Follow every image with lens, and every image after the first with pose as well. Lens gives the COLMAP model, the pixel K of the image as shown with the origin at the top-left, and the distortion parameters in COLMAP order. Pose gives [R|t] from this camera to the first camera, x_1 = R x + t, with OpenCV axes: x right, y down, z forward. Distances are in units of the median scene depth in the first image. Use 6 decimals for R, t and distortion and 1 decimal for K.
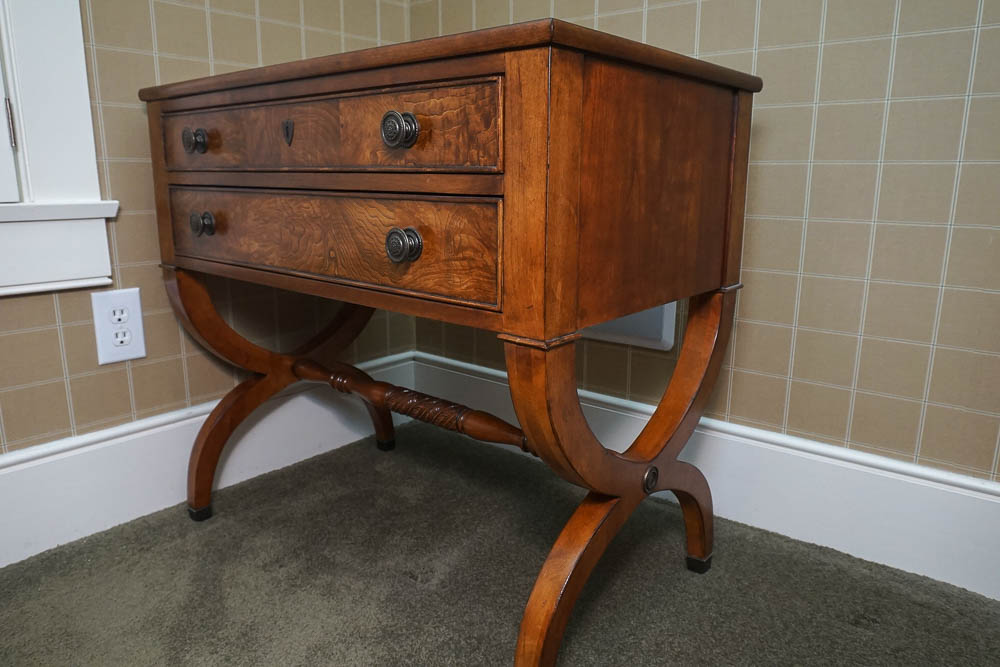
lens RADIAL K [[719.2, 0, 499.9], [0, 719.2, 325.2], [0, 0, 1]] dist [-0.016712, 0.002039]
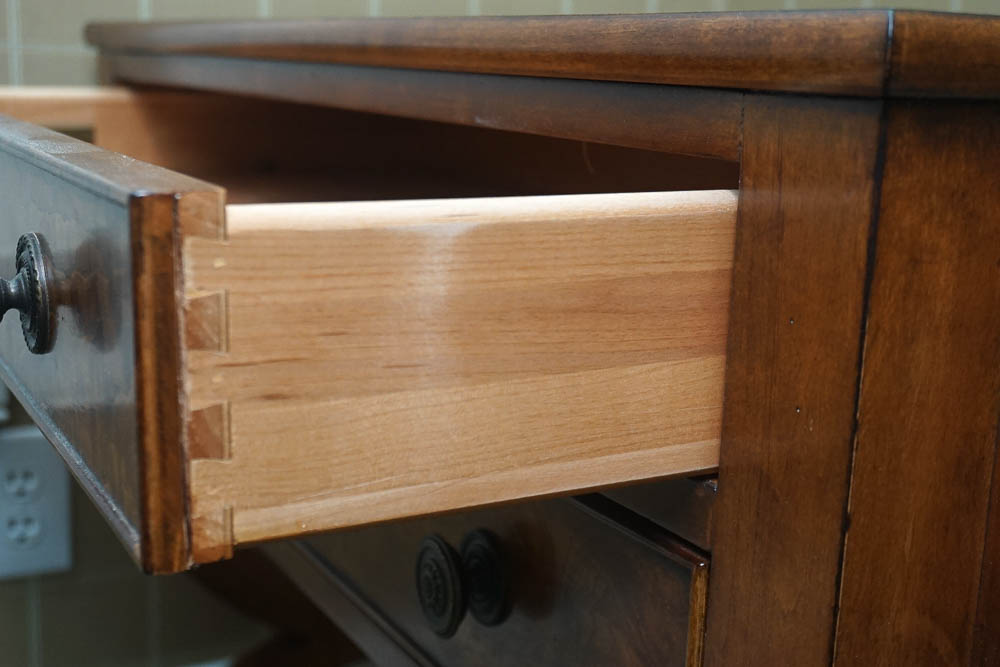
lens RADIAL K [[1375.4, 0, 499.1], [0, 1375.4, 335.9], [0, 0, 1]] dist [-0.003969, 0.000000]
pose [[0.940001, 0.095285, -0.327597, 0.105925], [-0.096887, 0.995229, 0.011468, -0.280488], [0.327127, 0.020960, 0.944748, 0.442076]]
